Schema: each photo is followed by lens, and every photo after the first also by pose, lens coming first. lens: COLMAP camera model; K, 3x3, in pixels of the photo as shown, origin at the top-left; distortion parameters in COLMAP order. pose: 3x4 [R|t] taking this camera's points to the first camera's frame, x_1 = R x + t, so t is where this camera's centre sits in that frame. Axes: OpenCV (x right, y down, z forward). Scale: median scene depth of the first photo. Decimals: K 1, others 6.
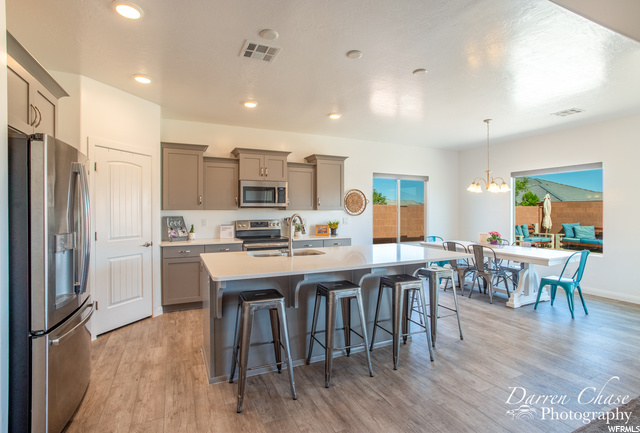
lens RADIAL K [[319.5, 0, 319.1], [0, 319.5, 210.8], [0, 0, 1]] dist [-0.002450, -0.000106]
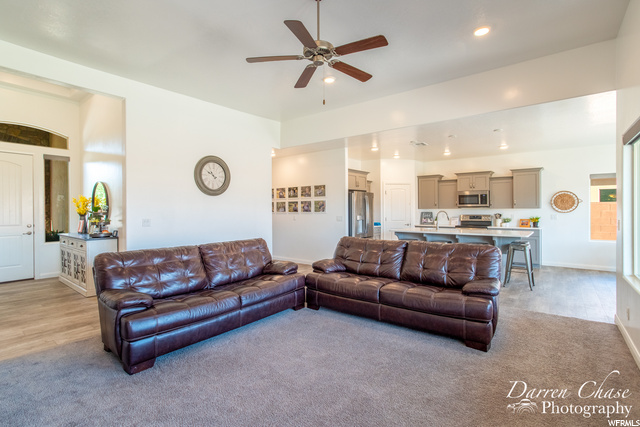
lens RADIAL K [[311.3, 0, 322.1], [0, 311.3, 211.2], [0, 0, 1]] dist [-0.003822, 0.000095]
pose [[0.463940, 0.002688, -0.885863, 0.860061], [0.002858, 0.999986, 0.004531, 0.002173], [0.885862, -0.004634, 0.463926, -0.421463]]
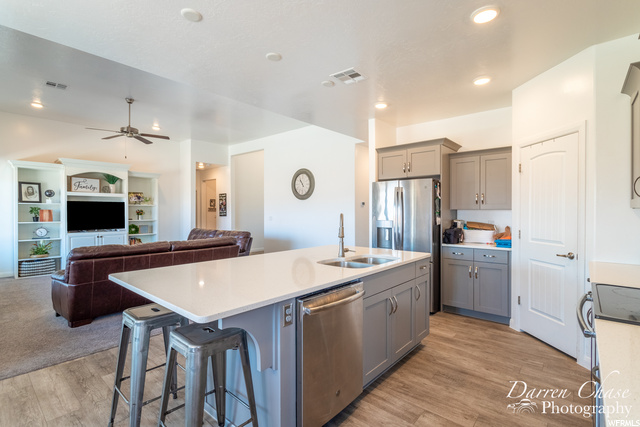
lens RADIAL K [[312.0, 0, 320.0], [0, 312.0, 213.5], [0, 0, 1]] dist [0.016851, 0.000081]
pose [[-0.912186, 0.008124, -0.409697, 0.212437], [0.004052, 0.999933, 0.010806, -0.001169], [0.409757, 0.008197, -0.912158, 1.096750]]
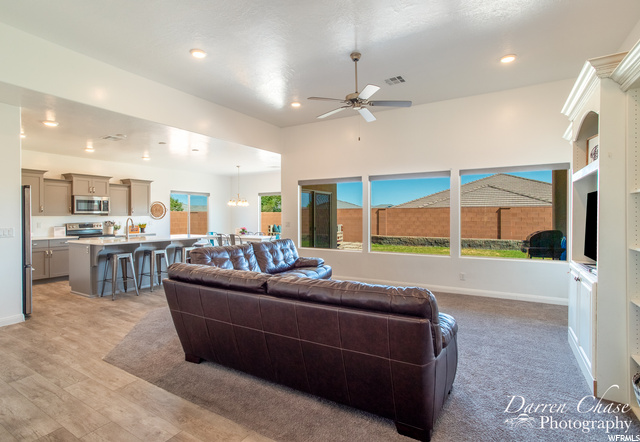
lens RADIAL K [[320.3, 0, 305.5], [0, 320.3, 220.3], [0, 0, 1]] dist [-0.001283, -0.000112]
pose [[0.842466, -0.009889, 0.538659, -0.132752], [0.001472, 0.999870, 0.016053, -0.003287], [-0.538748, -0.012731, 0.842371, -0.741619]]
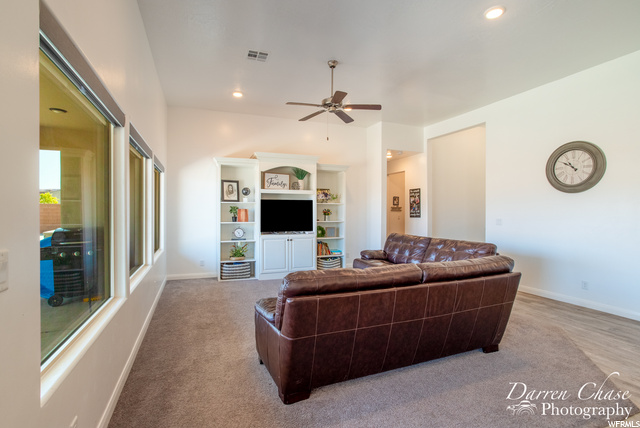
lens RADIAL K [[311.3, 0, 322.1], [0, 311.3, 211.7], [0, 0, 1]] dist [-0.003822, 0.000095]
pose [[-0.999656, 0.001350, 0.026176, 0.373167], [0.001461, 0.999990, 0.004199, -0.001223], [-0.026170, 0.004236, -0.999649, 0.634216]]
